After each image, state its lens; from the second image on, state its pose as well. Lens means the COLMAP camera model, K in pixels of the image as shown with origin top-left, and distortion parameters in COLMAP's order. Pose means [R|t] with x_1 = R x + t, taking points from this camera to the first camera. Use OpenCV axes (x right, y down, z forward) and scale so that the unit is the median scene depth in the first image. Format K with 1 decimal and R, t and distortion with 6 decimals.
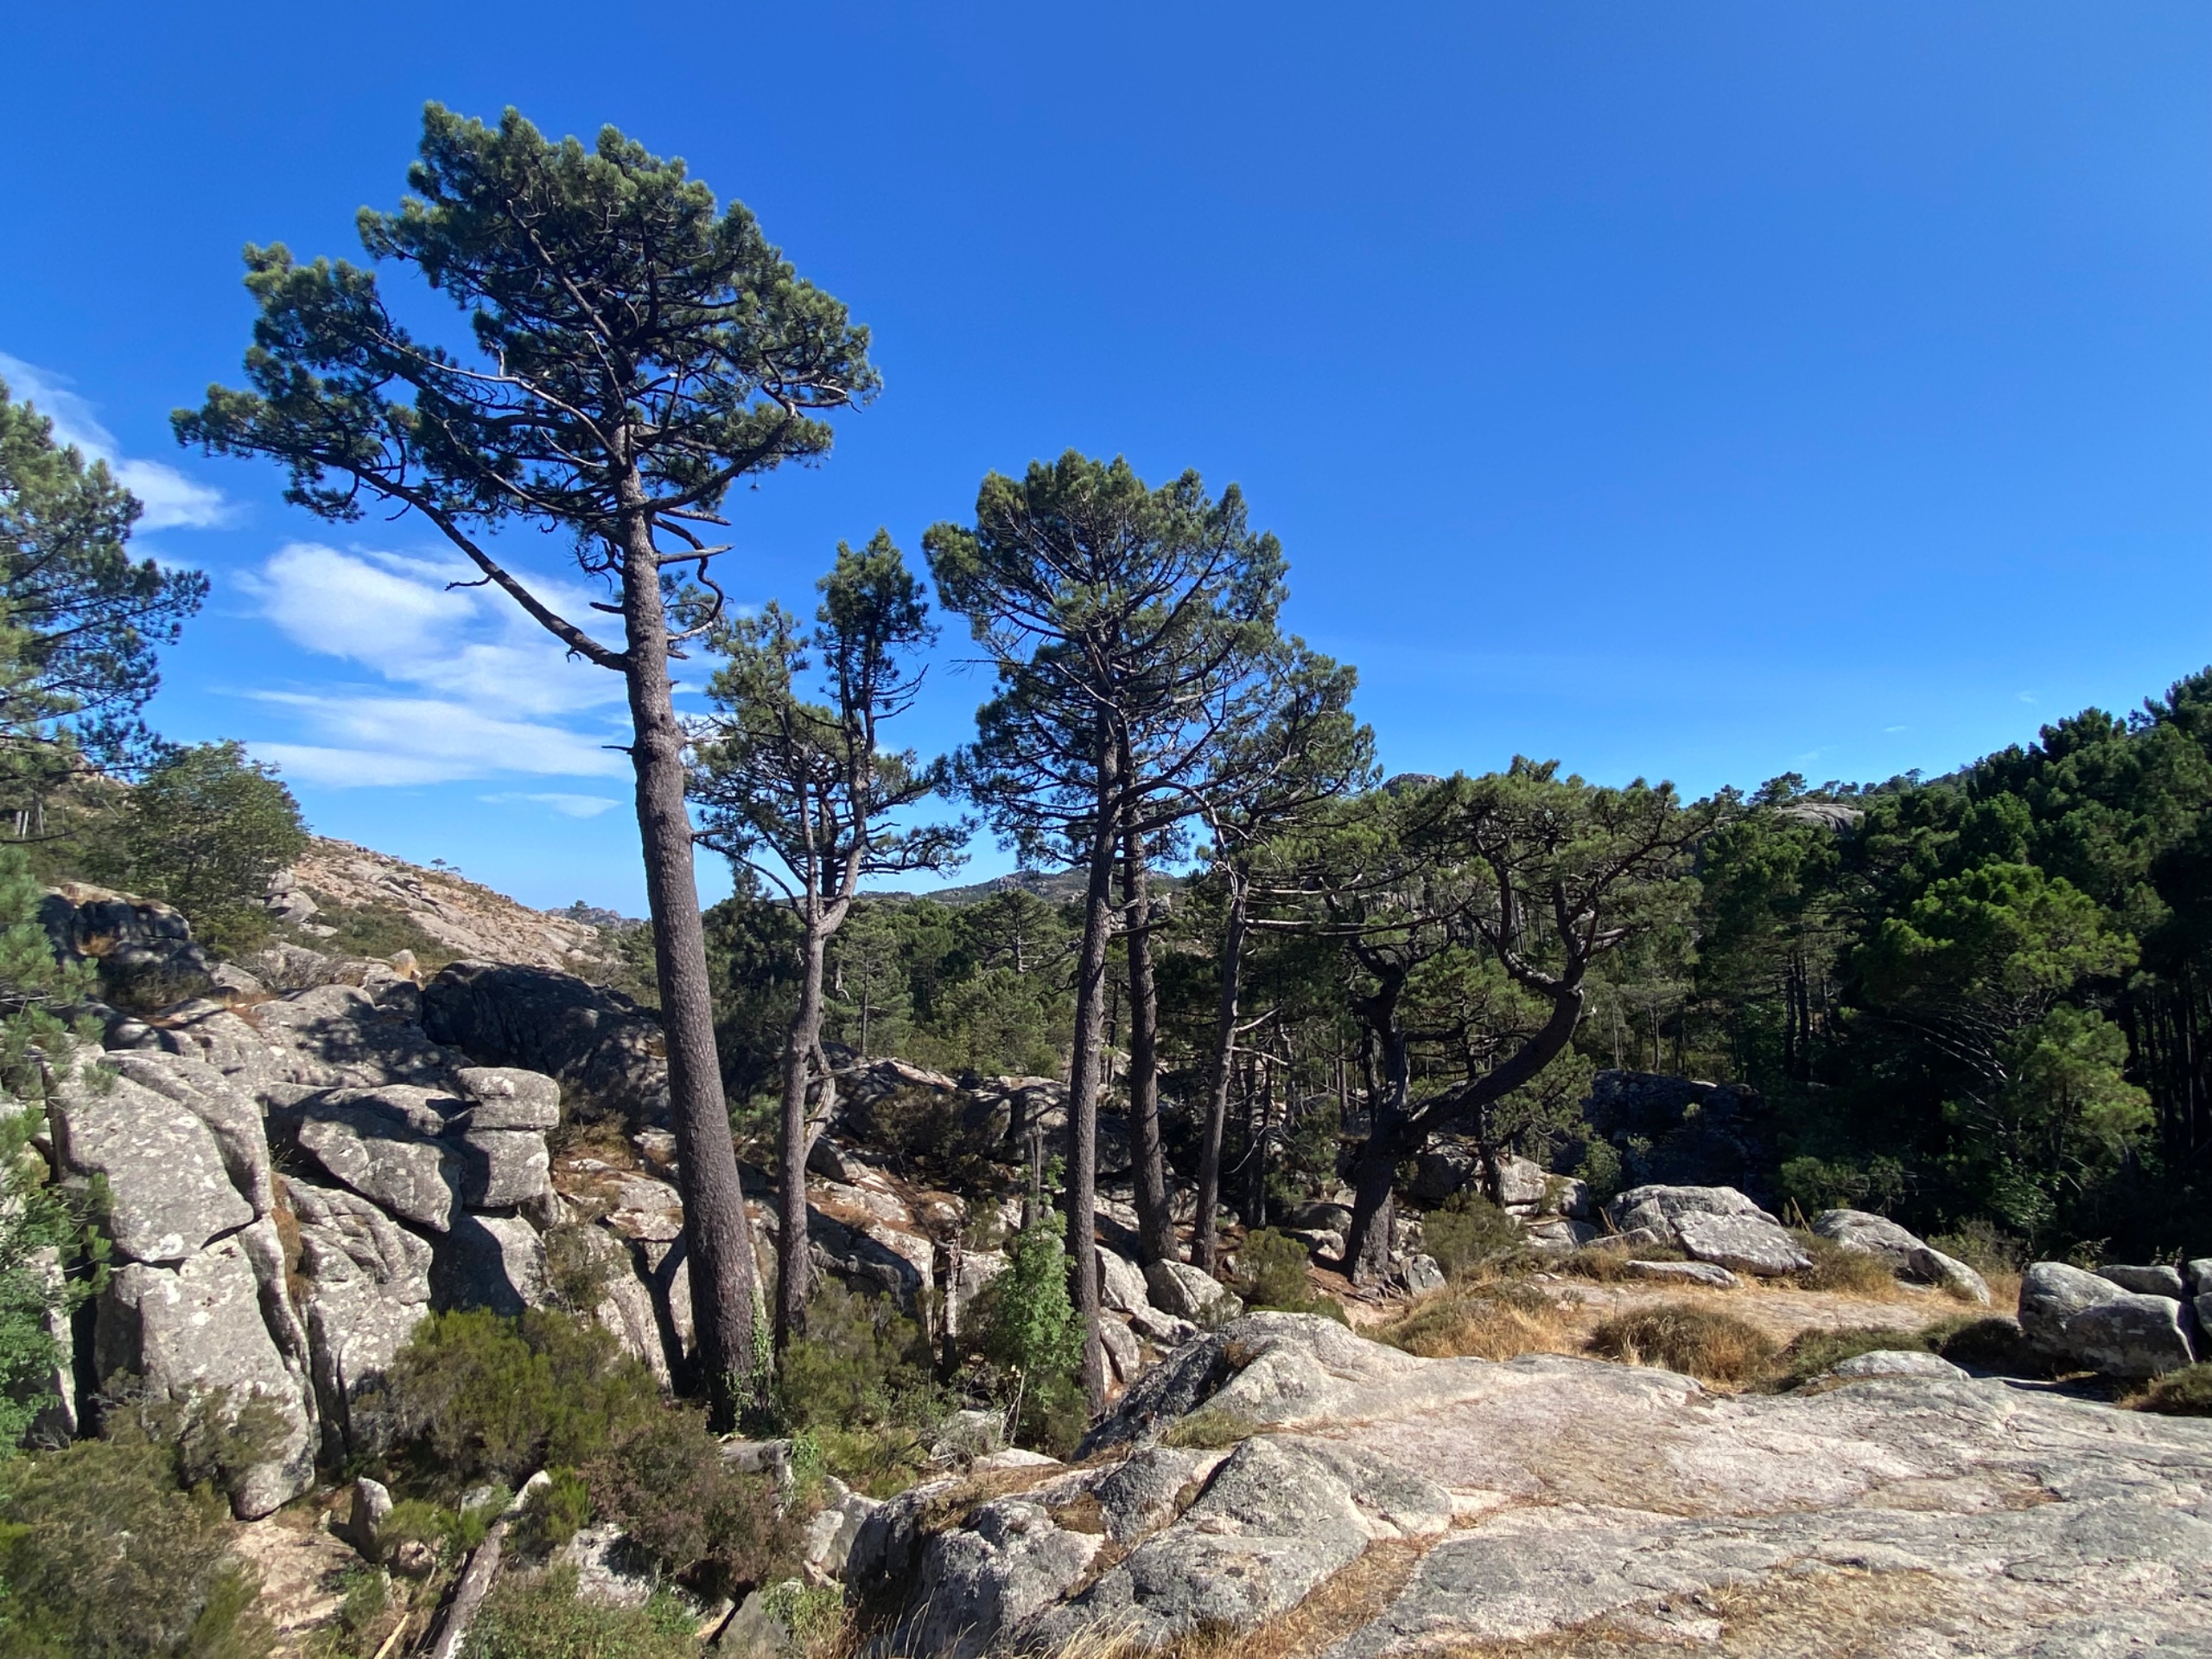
lens RADIAL K [[1206.8, 0, 1106.0], [0, 1206.8, 829.5], [0, 0, 1]] dist [0.091956, -0.134549]
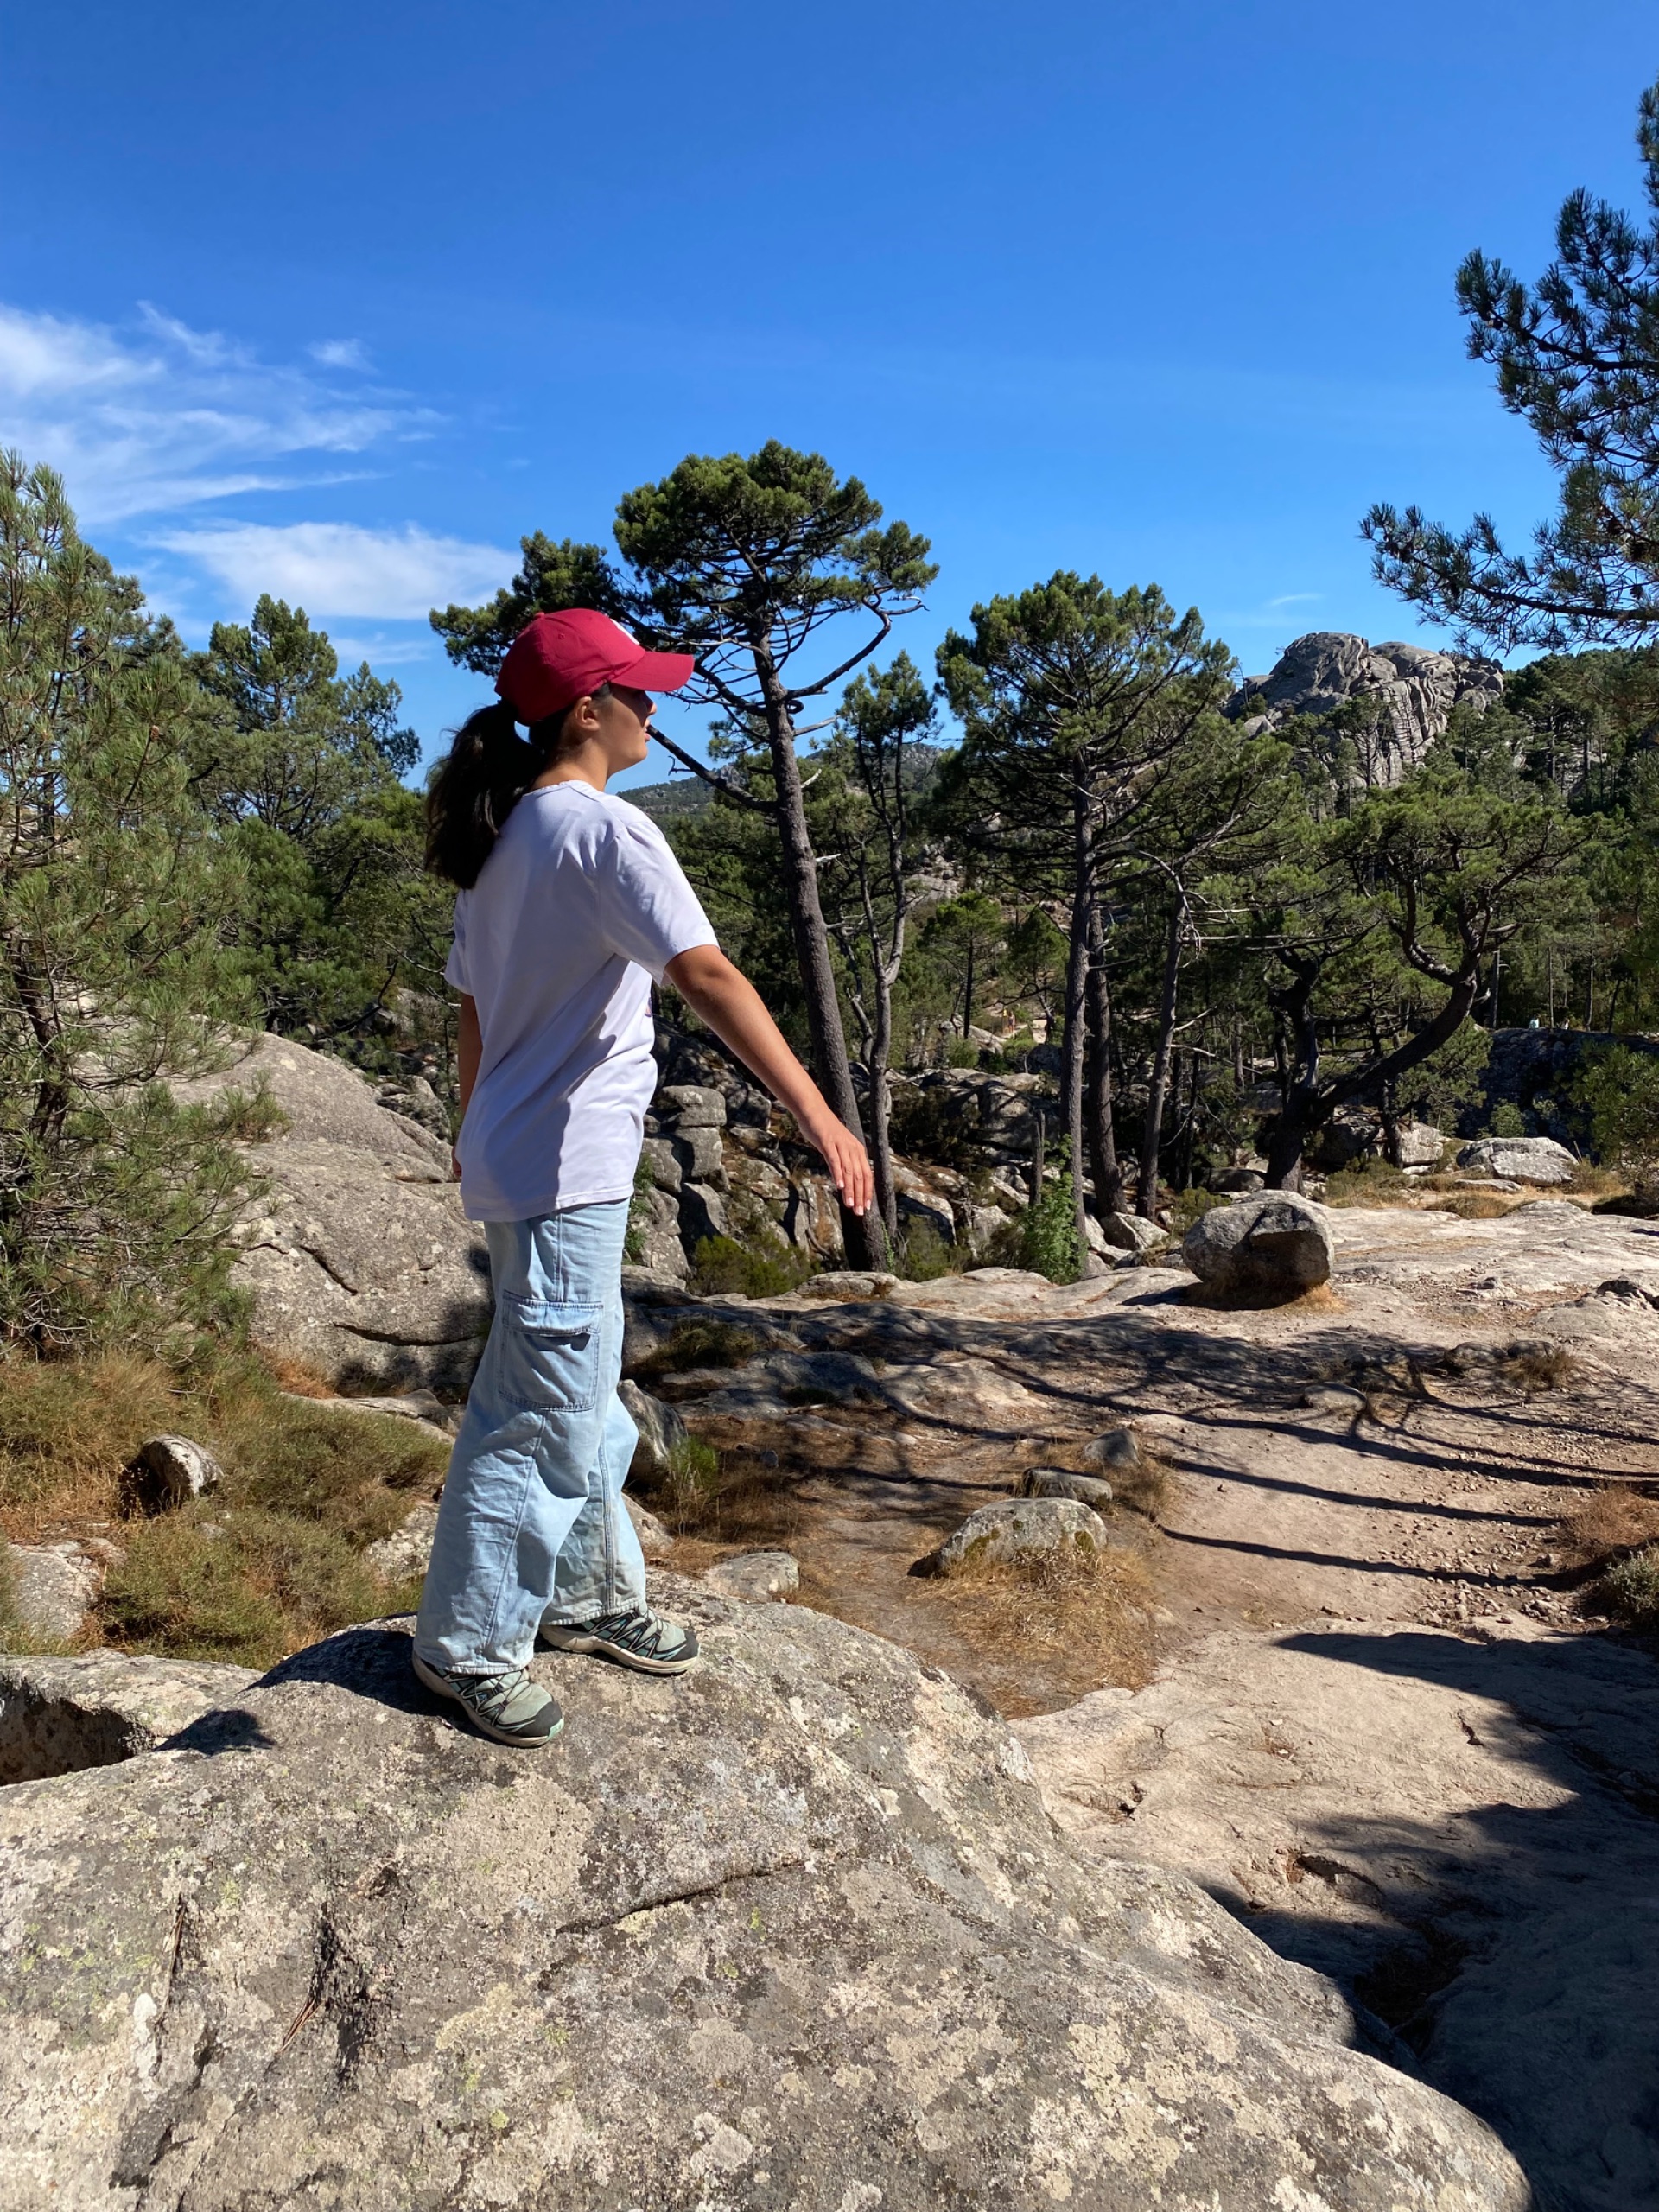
lens RADIAL K [[1572.3, 0, 829.5], [0, 1572.3, 1106.0], [0, 0, 1]] dist [0.061496, -0.001185]
pose [[0.997871, -0.033771, -0.055798, -0.155185], [0.045986, 0.970975, 0.234719, -0.150304], [0.046252, -0.236785, 0.970460, -0.571924]]
